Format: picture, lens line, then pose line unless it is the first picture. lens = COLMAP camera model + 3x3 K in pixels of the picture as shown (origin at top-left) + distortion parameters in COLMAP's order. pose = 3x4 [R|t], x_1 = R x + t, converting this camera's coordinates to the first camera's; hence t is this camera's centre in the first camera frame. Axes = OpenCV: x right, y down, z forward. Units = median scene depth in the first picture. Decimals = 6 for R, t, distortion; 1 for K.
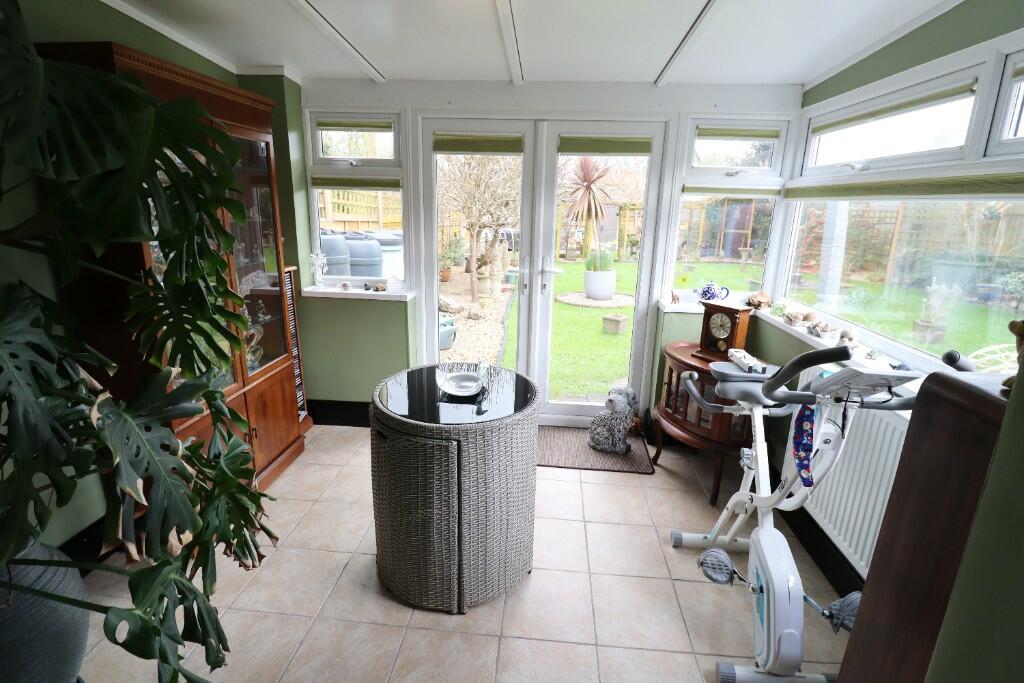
lens RADIAL K [[474.5, 0, 519.1], [0, 474.5, 329.4], [0, 0, 1]] dist [0.002717, -0.013736]
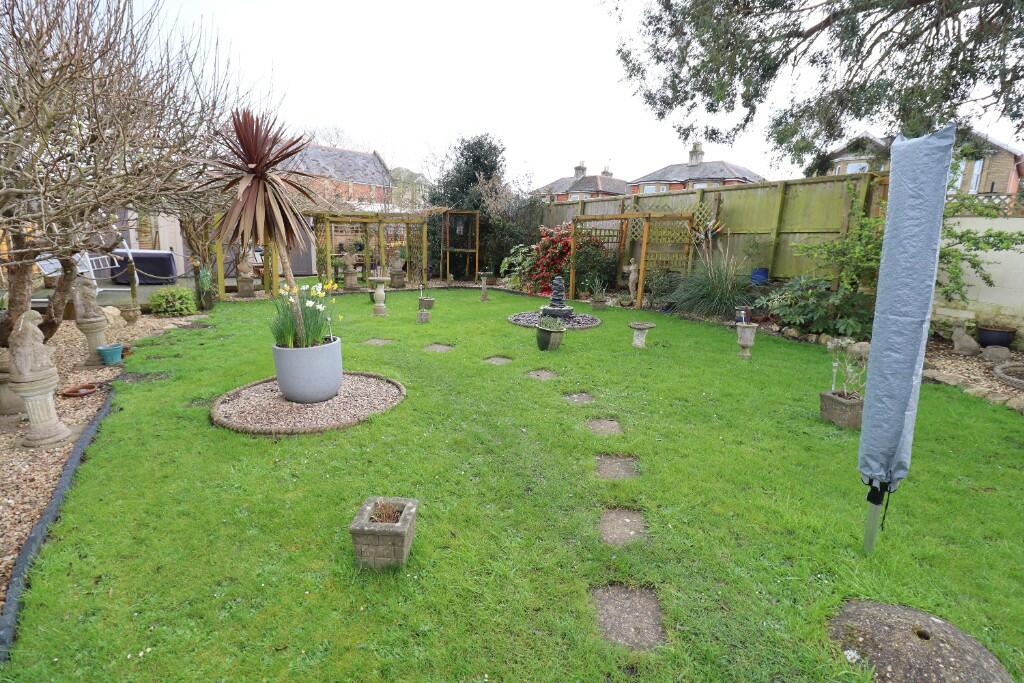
lens RADIAL K [[474.5, 0, 519.1], [0, 474.5, 329.4], [0, 0, 1]] dist [0.002717, -0.013736]
pose [[0.813568, -0.108032, 0.571346, 0.037015], [0.121161, 0.992517, 0.015141, -0.067207], [-0.568707, 0.056906, 0.820569, 0.254960]]
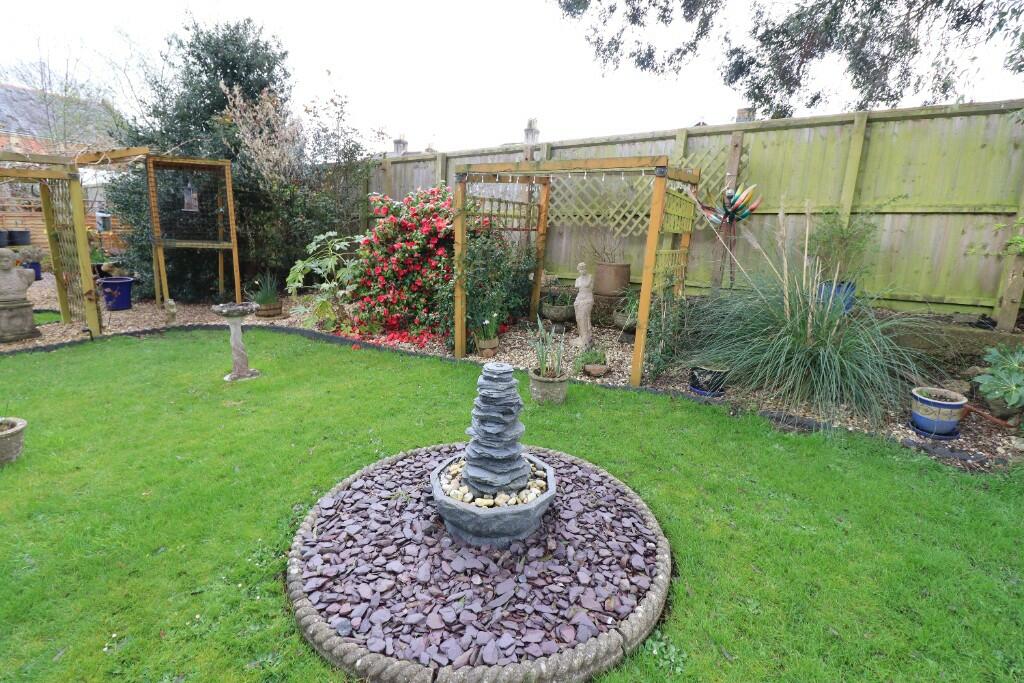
lens RADIAL K [[474.5, 0, 519.1], [0, 474.5, 329.4], [0, 0, 1]] dist [0.002717, -0.013736]
pose [[0.547267, -0.170630, 0.819381, 0.269526], [0.166257, 0.981651, 0.093378, -0.131203], [-0.820279, 0.085125, 0.565594, 0.568953]]
